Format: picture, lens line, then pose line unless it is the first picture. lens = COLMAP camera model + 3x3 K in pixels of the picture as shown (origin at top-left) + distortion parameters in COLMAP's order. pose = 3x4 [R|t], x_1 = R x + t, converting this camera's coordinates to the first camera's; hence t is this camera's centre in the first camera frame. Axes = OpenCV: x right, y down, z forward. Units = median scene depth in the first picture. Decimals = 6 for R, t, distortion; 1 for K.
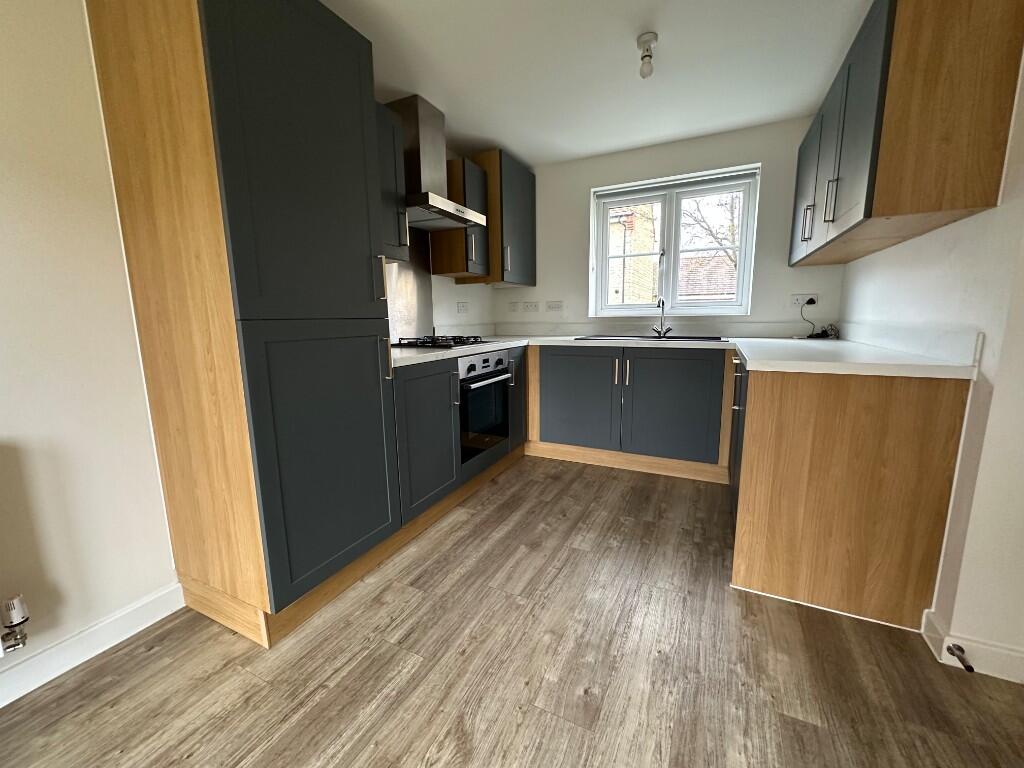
lens RADIAL K [[410.7, 0, 507.2], [0, 410.7, 378.6], [0, 0, 1]] dist [-0.000841, -0.000407]
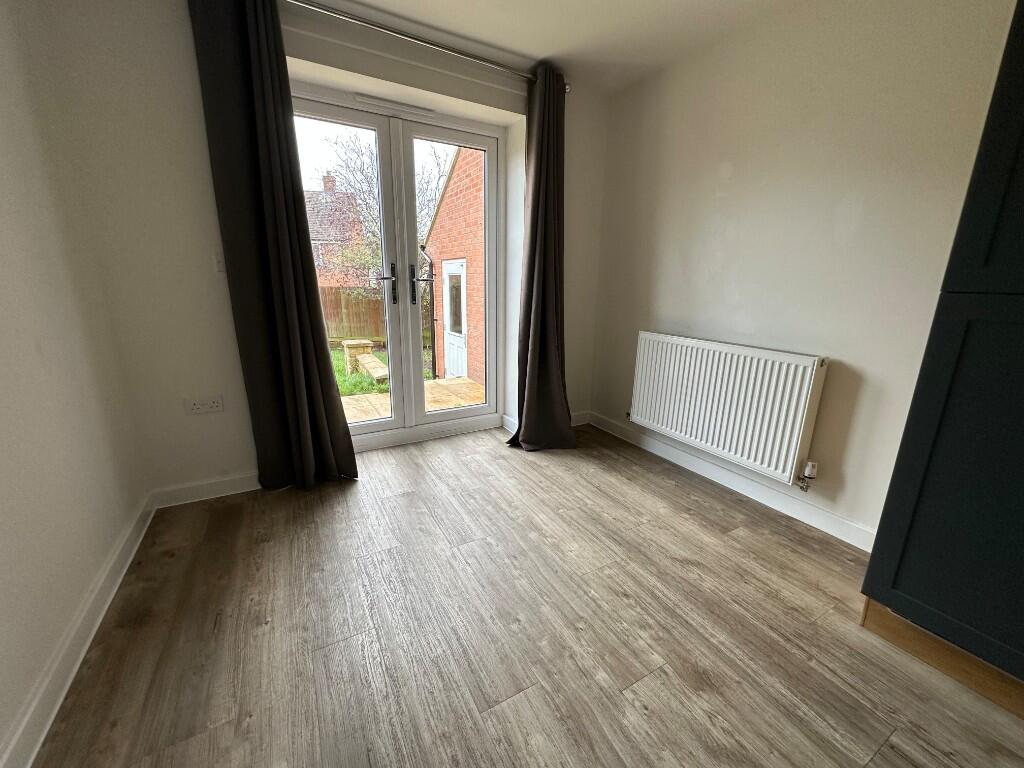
lens RADIAL K [[410.7, 0, 517.3], [0, 410.7, 381.8], [0, 0, 1]] dist [-0.000841, -0.000407]
pose [[-0.550785, 0.206244, -0.808764, 0.668373], [-0.135300, 0.934110, 0.330351, -0.129252], [0.823608, 0.291378, -0.486589, 0.746247]]
